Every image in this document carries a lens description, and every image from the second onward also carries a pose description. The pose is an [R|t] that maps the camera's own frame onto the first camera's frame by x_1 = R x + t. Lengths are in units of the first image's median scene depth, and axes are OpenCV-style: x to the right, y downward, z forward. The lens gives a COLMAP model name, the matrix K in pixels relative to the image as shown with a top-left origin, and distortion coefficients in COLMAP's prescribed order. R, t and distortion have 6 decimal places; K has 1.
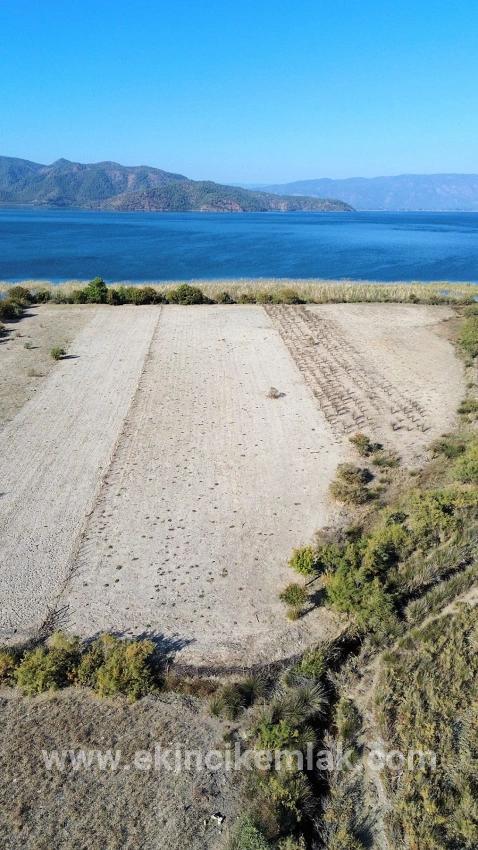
lens RADIAL K [[599.0, 0, 241.4], [0, 599.0, 421.8], [0, 0, 1]] dist [0.081537, -0.087596]
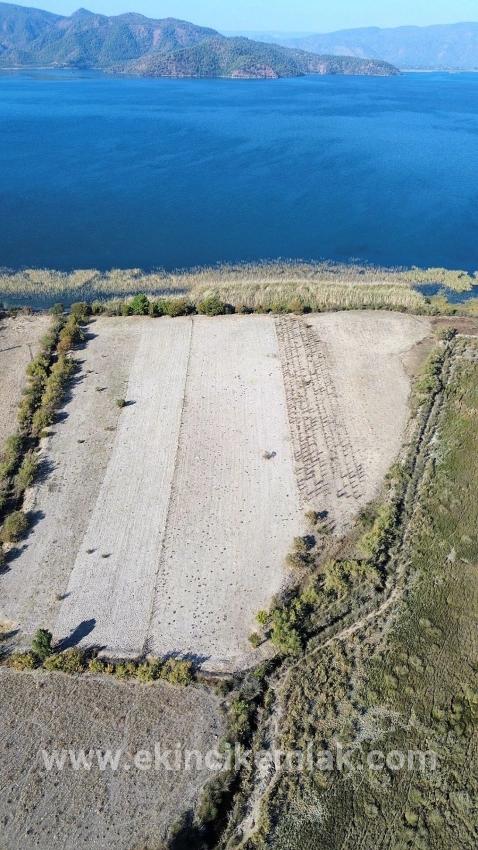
lens RADIAL K [[599.0, 0, 241.7], [0, 599.0, 424.1], [0, 0, 1]] dist [0.081537, -0.087596]
pose [[0.998721, 0.028087, -0.042037, 0.077186], [-0.019258, 0.980147, 0.197333, -0.643098], [0.046745, -0.196271, 0.979435, -0.713195]]
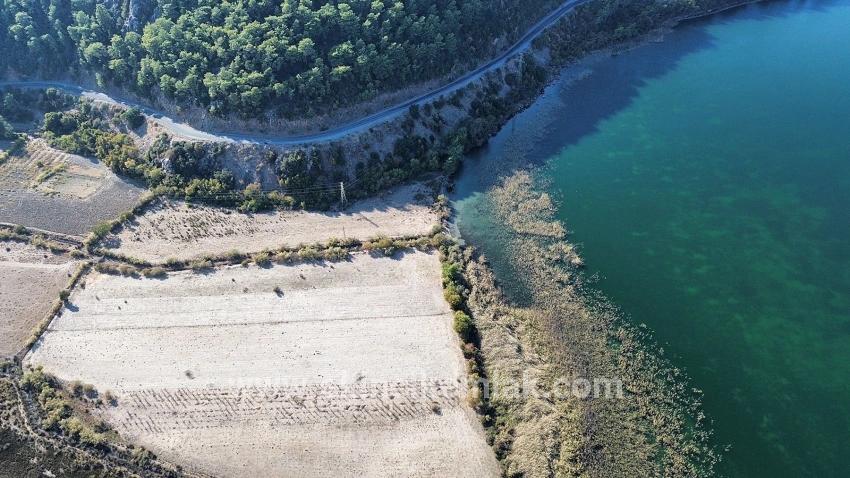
lens RADIAL K [[599.0, 0, 422.5], [0, 599.0, 239.8], [0, 0, 1]] dist [0.081537, -0.087596]
pose [[-0.020180, 0.633696, -0.773319, 2.172969], [-0.334781, 0.724542, 0.602462, -3.042714], [0.942080, 0.271050, 0.197528, 1.885378]]
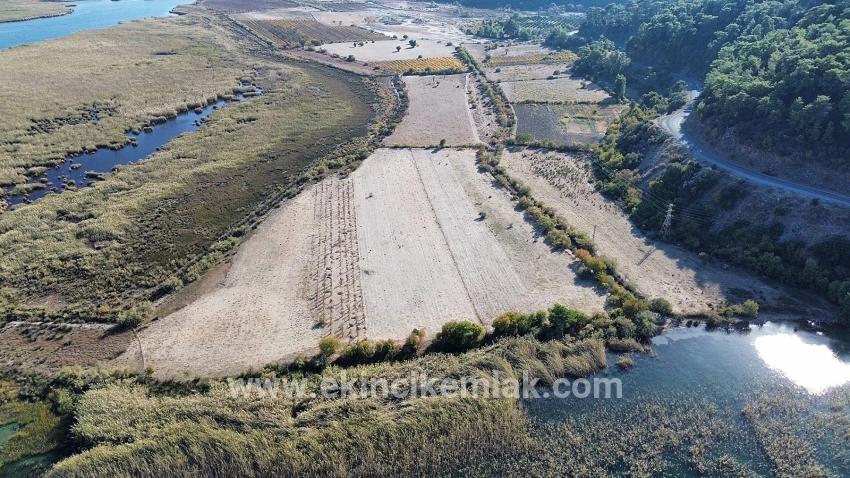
lens RADIAL K [[599.0, 0, 423.2], [0, 599.0, 239.9], [0, 0, 1]] dist [0.081537, -0.087596]
pose [[-0.996527, 0.009343, -0.082746, 0.070522], [-0.053480, 0.689855, 0.721969, -2.576174], [0.063828, 0.723887, -0.686960, 4.298836]]
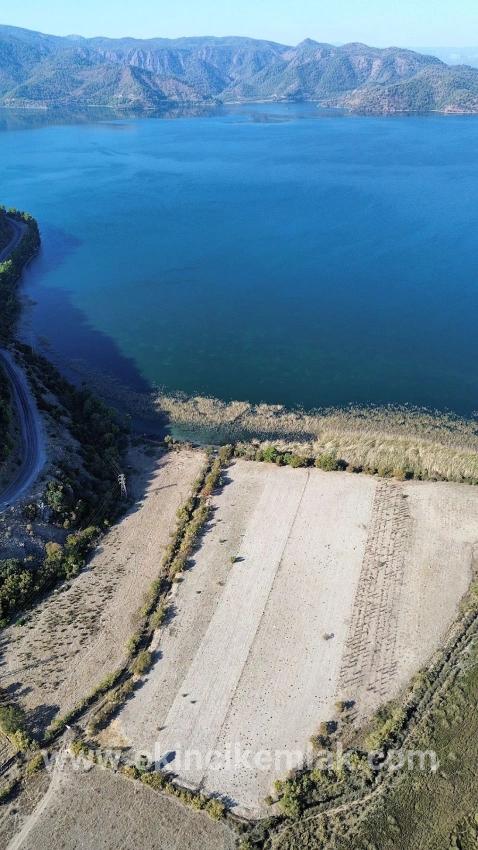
lens RADIAL K [[599.0, 0, 242.2], [0, 599.0, 429.9], [0, 0, 1]] dist [0.081537, -0.087596]
pose [[0.936603, 0.166611, -0.308246, 0.458353], [-0.107166, 0.973771, 0.200714, -1.676735], [0.333602, -0.154955, 0.929891, -1.331429]]
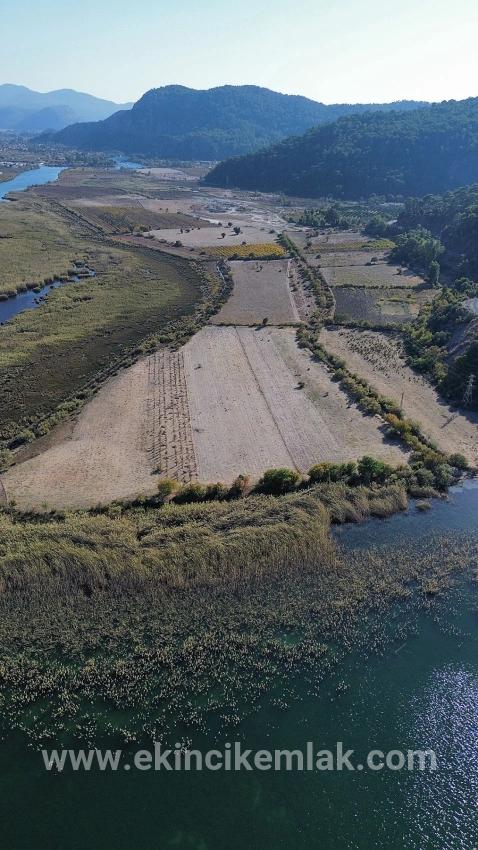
lens RADIAL K [[599.0, 0, 234.2], [0, 599.0, 426.7], [0, 0, 1]] dist [0.081537, -0.087596]
pose [[-0.997513, -0.007031, -0.070133, 0.130790], [-0.055511, 0.691526, 0.720216, -2.722953], [0.043434, 0.722318, -0.690196, 4.637409]]
